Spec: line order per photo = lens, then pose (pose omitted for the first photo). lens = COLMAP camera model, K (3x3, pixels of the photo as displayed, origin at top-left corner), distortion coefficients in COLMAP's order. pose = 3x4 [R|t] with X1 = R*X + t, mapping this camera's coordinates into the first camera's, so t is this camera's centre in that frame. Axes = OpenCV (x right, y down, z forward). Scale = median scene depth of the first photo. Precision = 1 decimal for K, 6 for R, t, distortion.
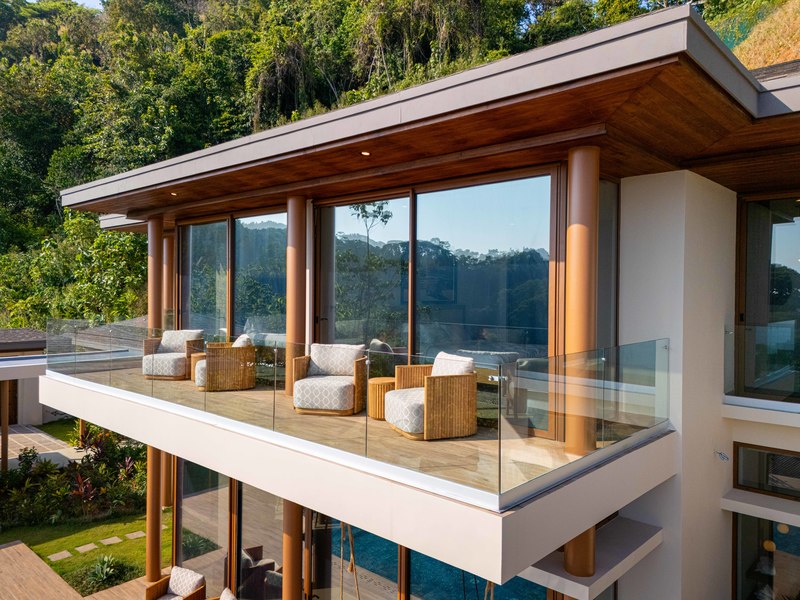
lens RADIAL K [[597.1, 0, 400.0], [0, 597.1, 300.0], [0, 0, 1]] dist [-0.010231, -0.005265]
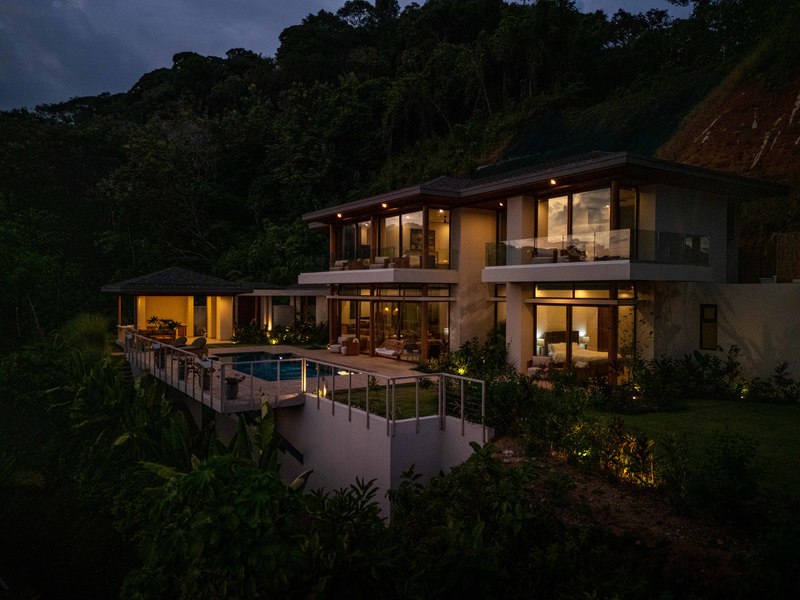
lens RADIAL K [[599.8, 0, 400.0], [0, 599.8, 300.0], [0, 0, 1]] dist [0.010251, 0.000117]
pose [[0.970430, -0.001761, -0.241377, 0.108066], [0.000845, 0.999992, -0.003897, 0.042987], [0.241382, 0.003578, 0.970424, -0.307818]]
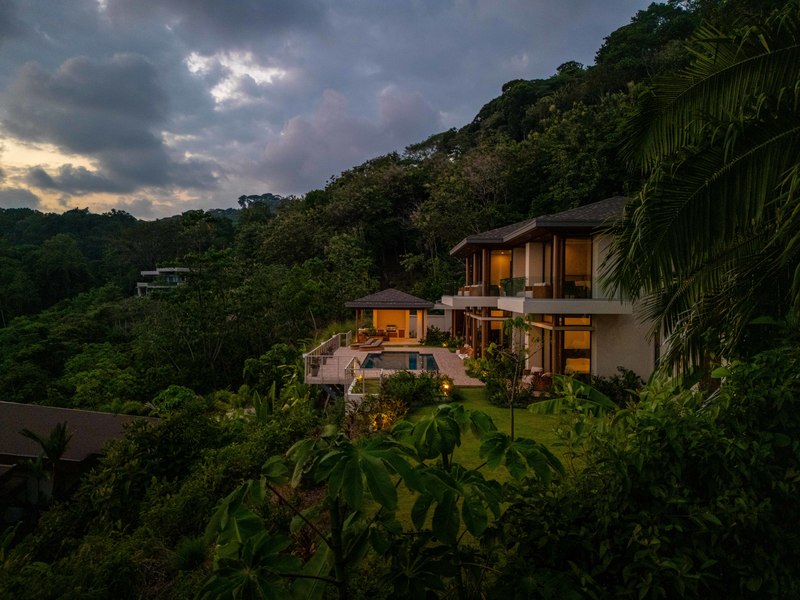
lens RADIAL K [[599.8, 0, 400.0], [0, 599.8, 300.0], [0, 0, 1]] dist [0.010251, 0.000117]
pose [[0.655013, 0.001431, -0.755616, 0.393905], [-0.001530, 0.999999, 0.000568, 0.021957], [0.755616, 0.000784, 0.655015, -0.324111]]
